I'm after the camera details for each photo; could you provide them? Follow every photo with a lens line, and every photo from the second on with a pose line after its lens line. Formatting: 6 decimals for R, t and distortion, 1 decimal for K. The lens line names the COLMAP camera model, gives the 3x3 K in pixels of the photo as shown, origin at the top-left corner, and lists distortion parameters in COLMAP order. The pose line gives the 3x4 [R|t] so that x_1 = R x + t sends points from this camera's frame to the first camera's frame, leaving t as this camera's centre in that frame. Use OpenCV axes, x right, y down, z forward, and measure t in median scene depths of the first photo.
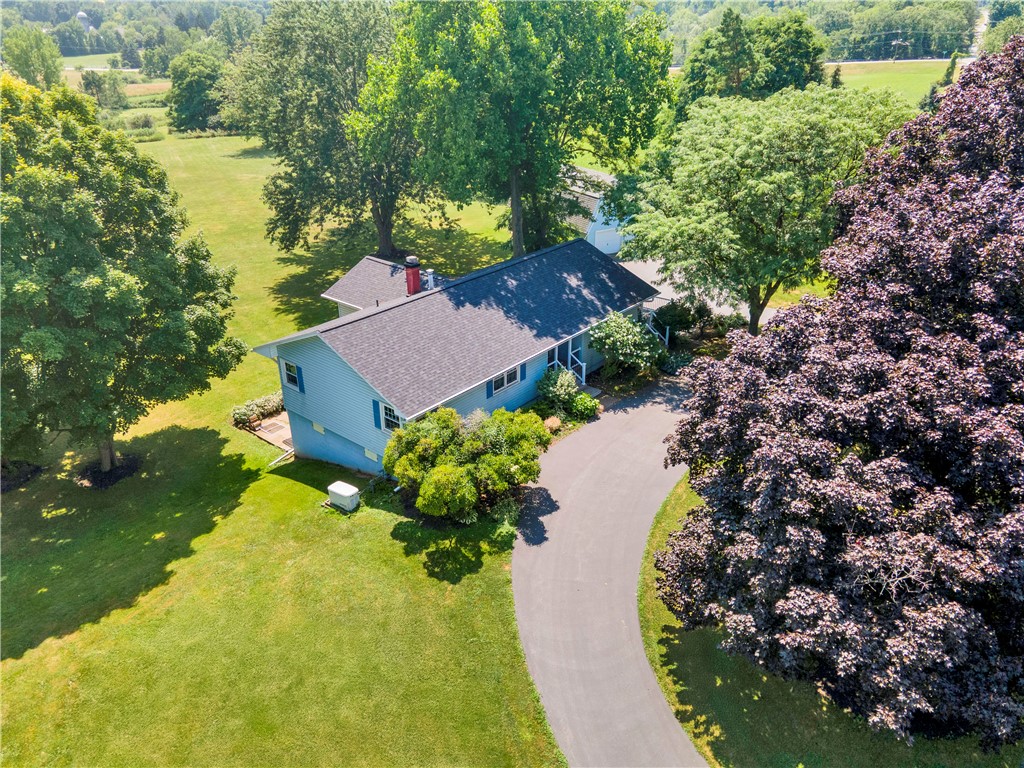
lens RADIAL K [[720.4, 0, 512.0], [0, 720.4, 384.0], [0, 0, 1]] dist [0.047410, 0.003085]
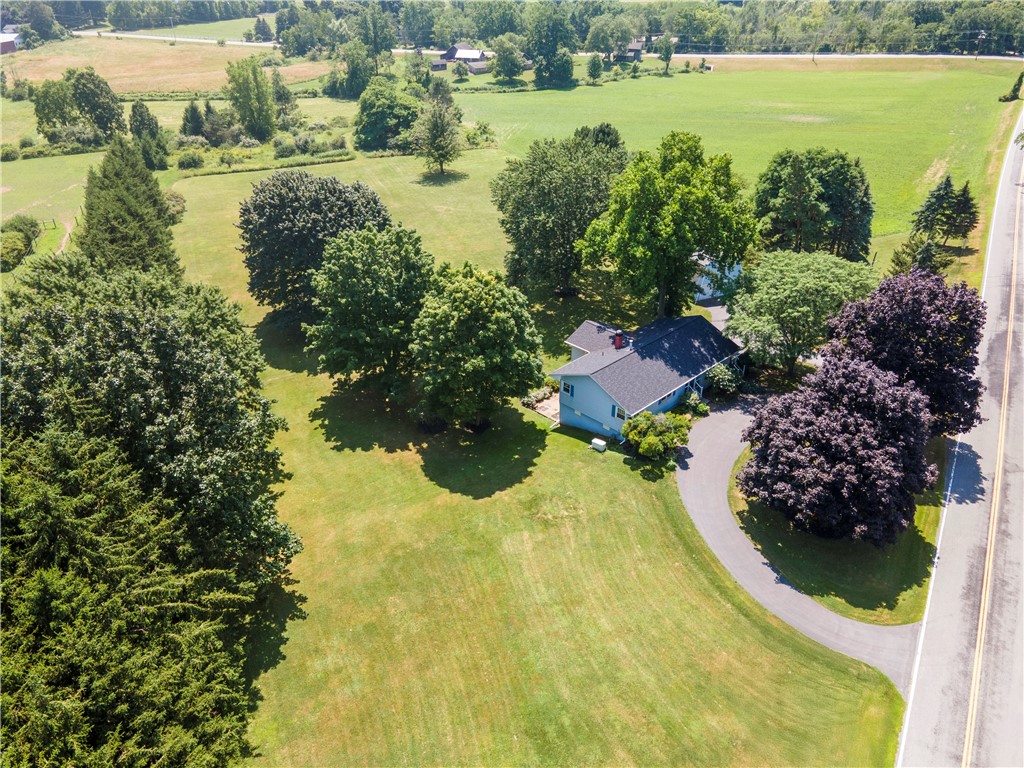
lens RADIAL K [[724.8, 0, 512.0], [0, 724.8, 384.0], [0, 0, 1]] dist [0.042727, -0.020385]
pose [[0.995372, 0.052996, -0.080160, -0.285383], [-0.046783, 0.995895, 0.077491, -0.180715], [0.083938, -0.073382, 0.993765, -1.150482]]
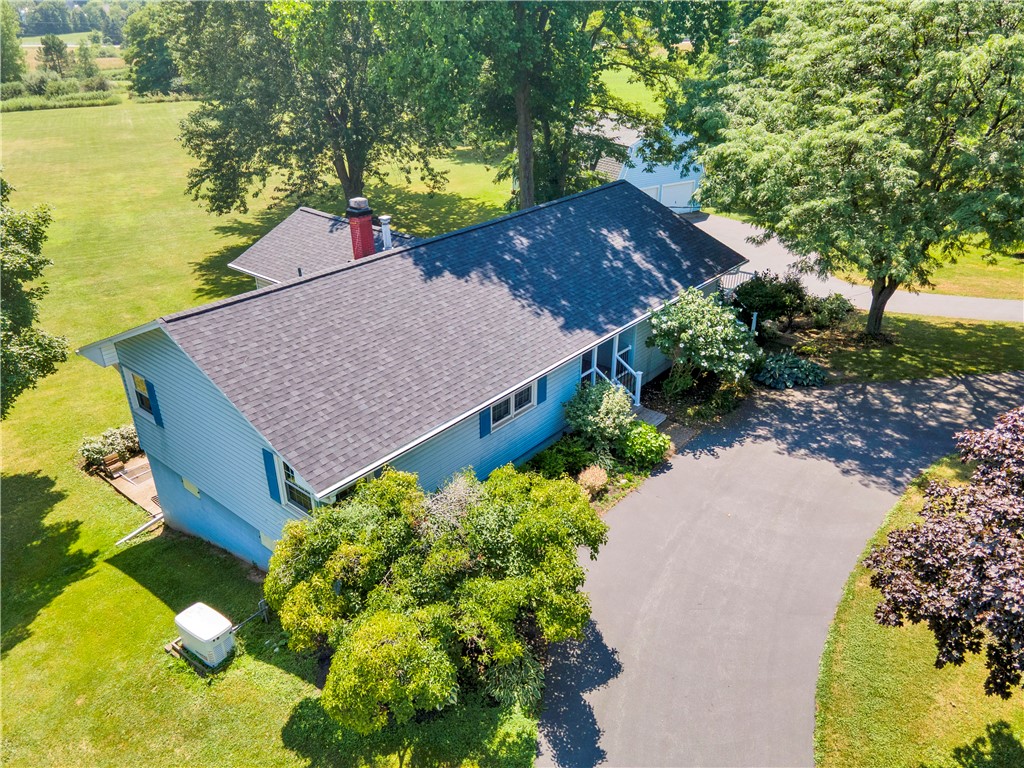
lens RADIAL K [[720.4, 0, 512.0], [0, 720.4, 384.0], [0, 0, 1]] dist [0.047410, 0.003085]
pose [[1.000000, -0.000826, 0.000187, -0.009077], [0.000823, 0.999894, 0.014516, -0.028876], [-0.000199, -0.014516, 0.999895, 0.404621]]
